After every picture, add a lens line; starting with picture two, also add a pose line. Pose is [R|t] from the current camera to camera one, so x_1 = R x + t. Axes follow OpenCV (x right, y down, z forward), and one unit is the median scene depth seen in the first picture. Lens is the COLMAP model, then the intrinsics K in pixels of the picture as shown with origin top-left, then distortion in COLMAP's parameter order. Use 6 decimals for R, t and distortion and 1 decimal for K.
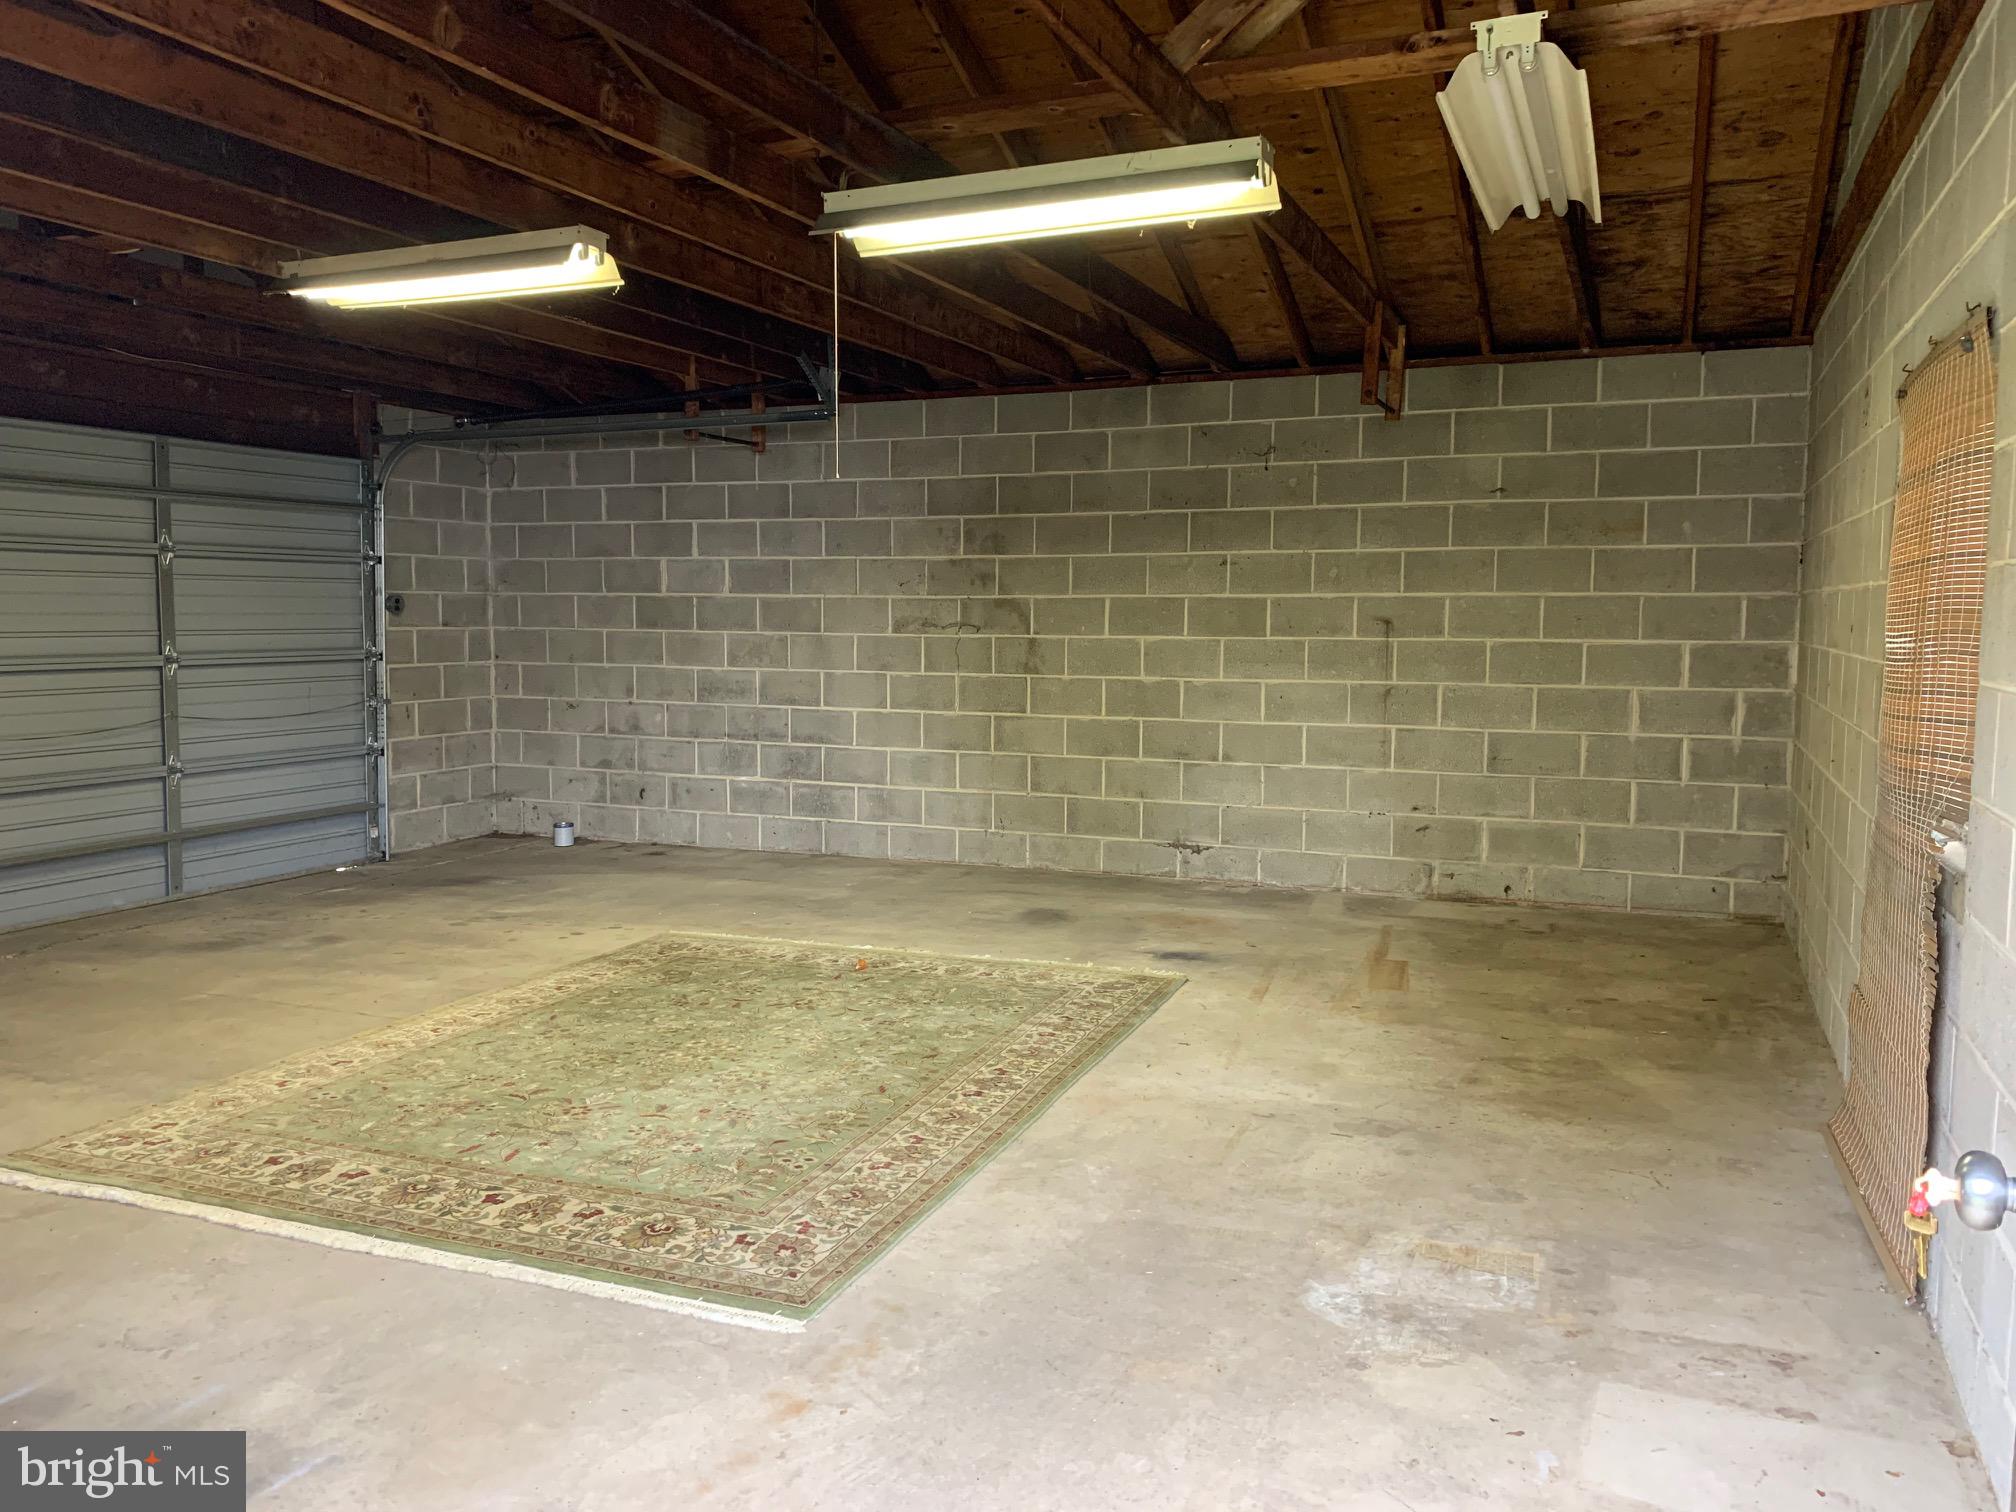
lens RADIAL K [[1540.4, 0, 1008.5], [0, 1540.4, 753.9], [0, 0, 1]] dist [0.018733, -0.002296]
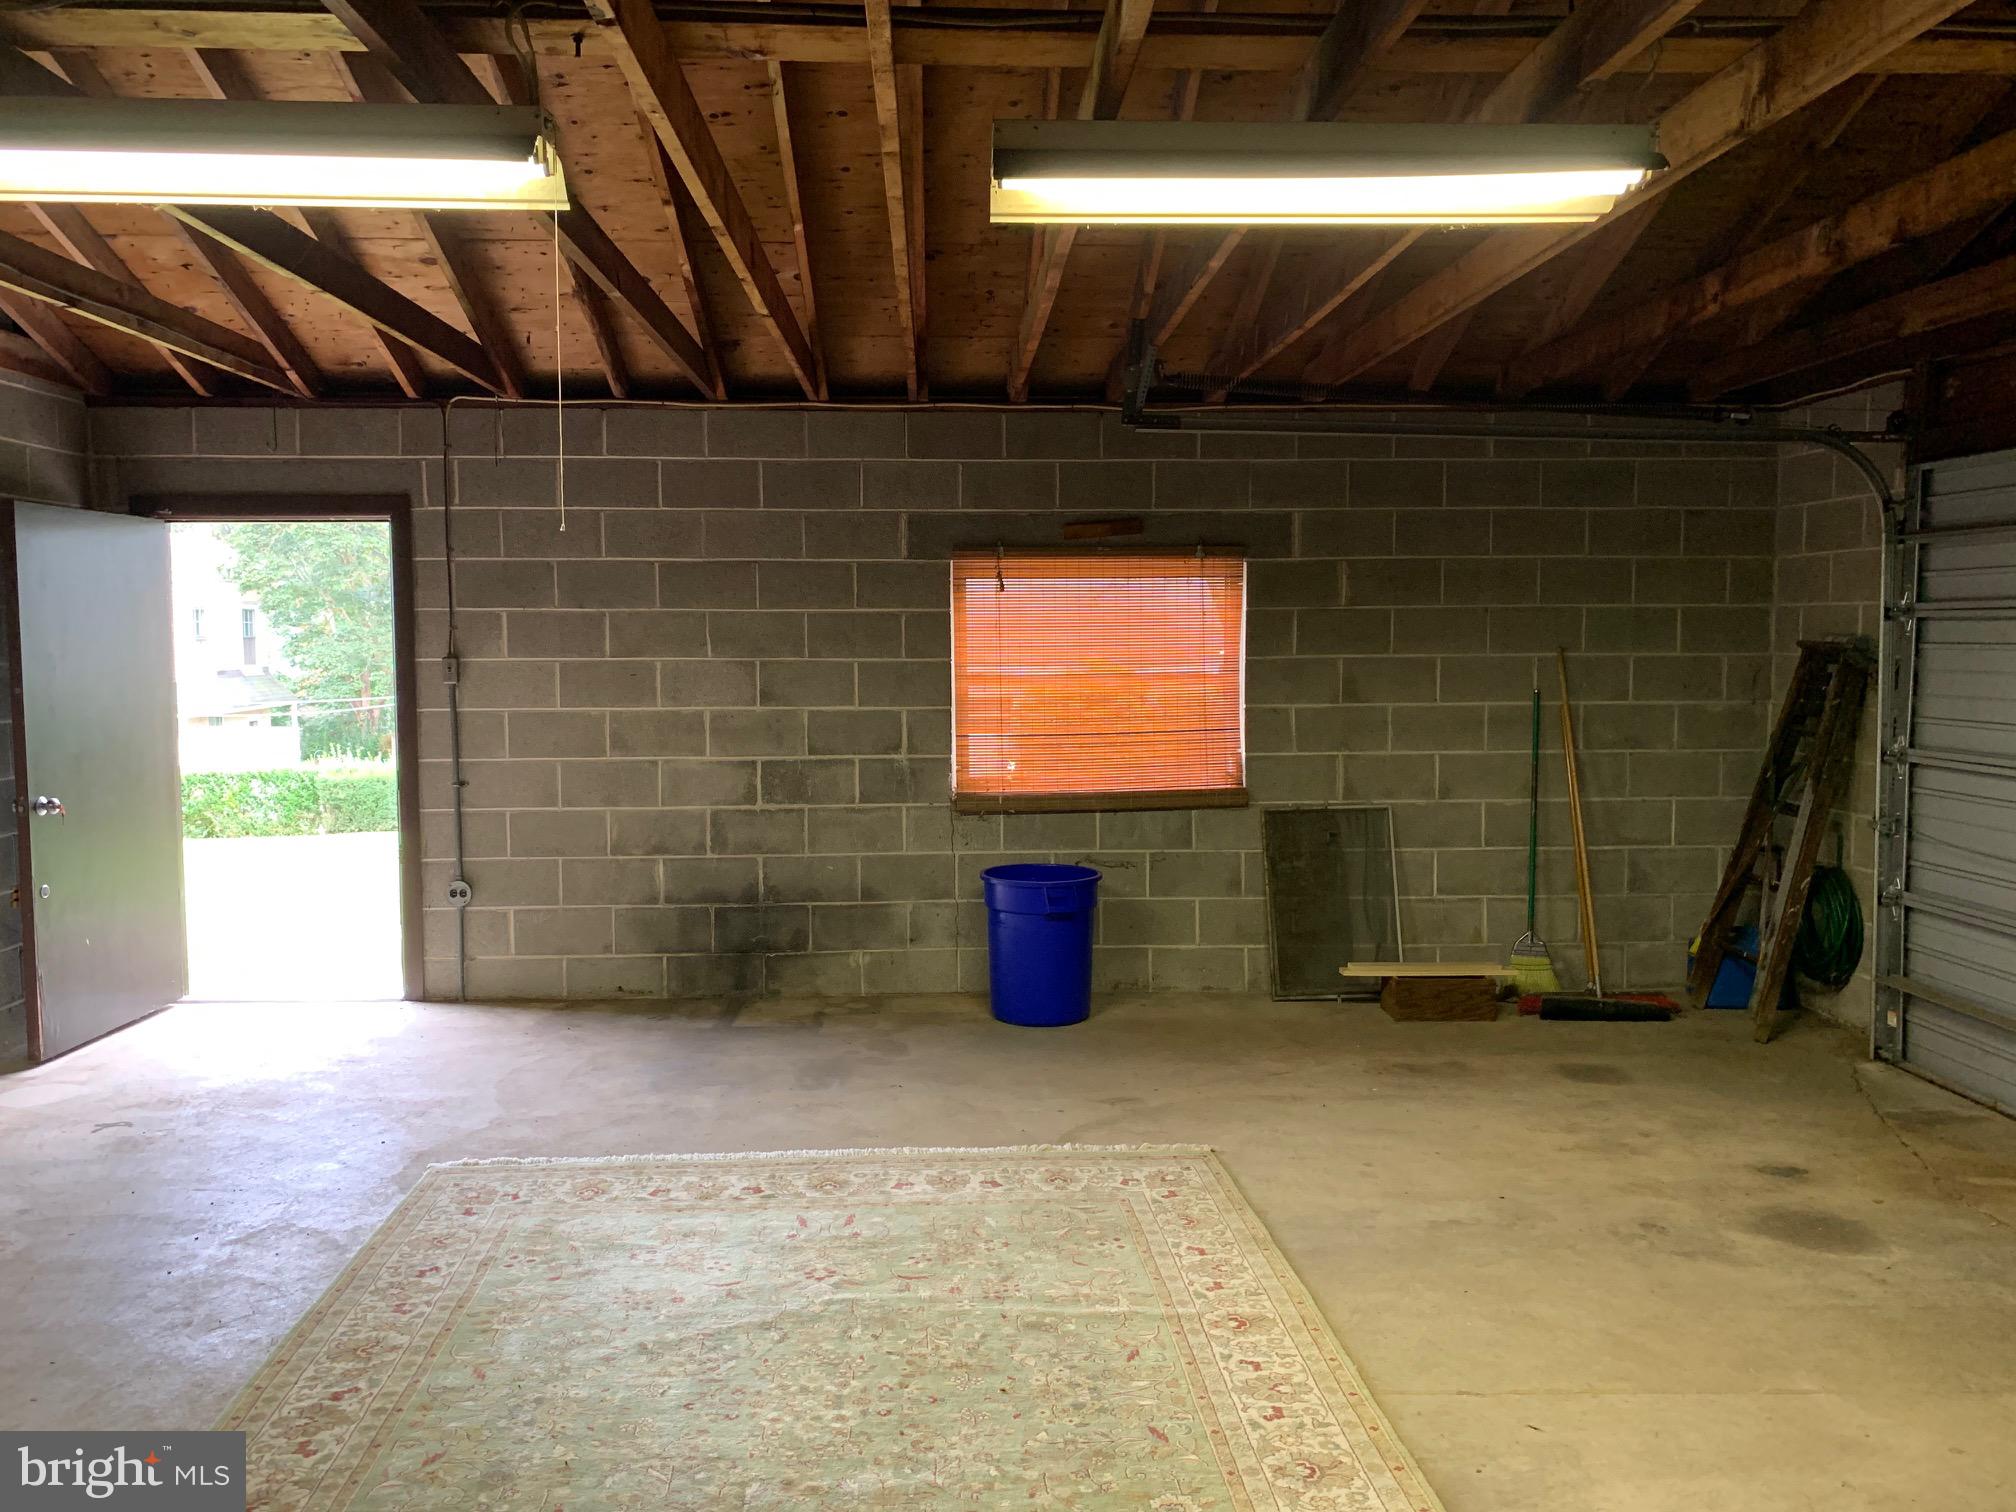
lens RADIAL K [[1540.4, 0, 1003.1], [0, 1540.4, 754.3], [0, 0, 1]] dist [0.018733, -0.002296]
pose [[-0.902347, 0.036657, -0.429448, 0.000077], [-0.037270, 0.986008, 0.162476, -0.238305], [0.429395, 0.162615, -0.888356, 1.959133]]
